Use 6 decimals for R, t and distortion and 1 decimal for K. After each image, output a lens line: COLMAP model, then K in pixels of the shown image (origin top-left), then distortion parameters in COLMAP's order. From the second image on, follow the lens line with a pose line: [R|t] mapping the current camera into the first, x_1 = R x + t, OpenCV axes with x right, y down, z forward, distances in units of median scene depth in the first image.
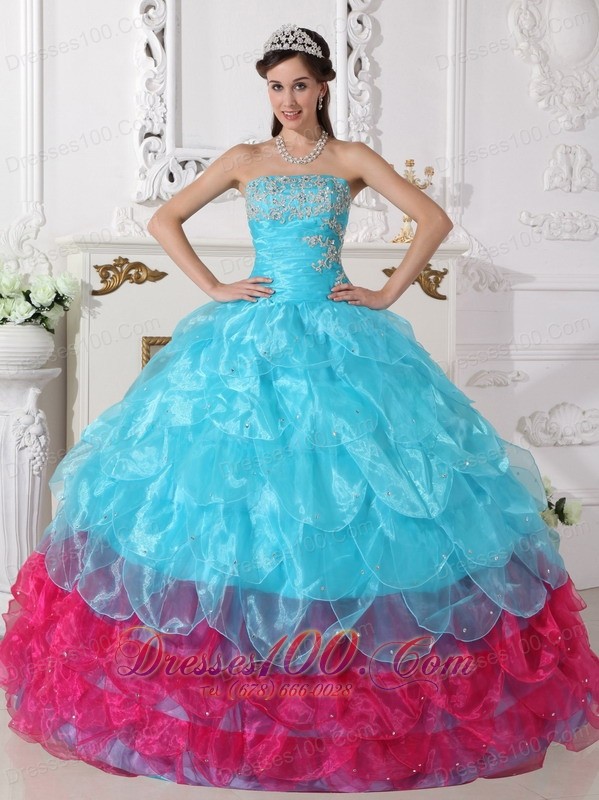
lens RADIAL K [[1788.1, 0, 299.2], [0, 1788.1, 313.8], [0, 0, 1]] dist [0.261043, -0.042867]
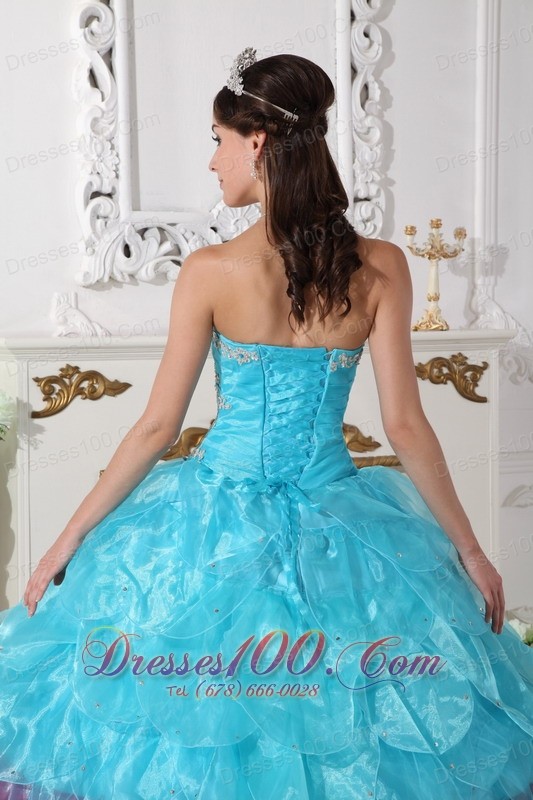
lens RADIAL K [[1849.8, 0, 266.5], [0, 1849.8, 400.0], [0, 0, 1]] dist [0.459052, -0.071197]
pose [[0.997492, -0.021210, 0.067526, -0.067251], [0.017699, 0.998481, 0.052169, -0.053394], [-0.068530, -0.050843, 0.996353, 0.217892]]
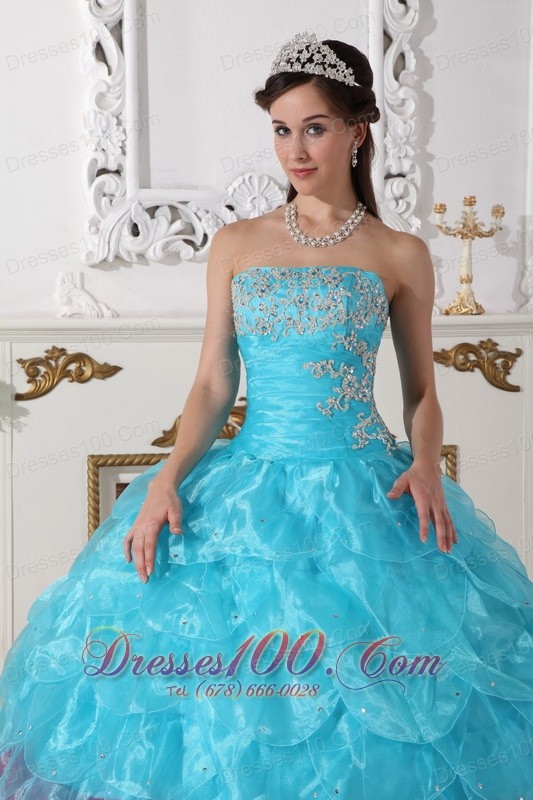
lens RADIAL K [[1852.0, 0, 266.5], [0, 1852.0, 400.0], [0, 0, 1]] dist [0.459411, 0.080120]
pose [[0.993349, -0.003214, -0.115097, 0.068959], [0.010613, 0.997911, 0.063723, -0.054760], [0.114652, -0.064521, 0.991308, 0.249668]]
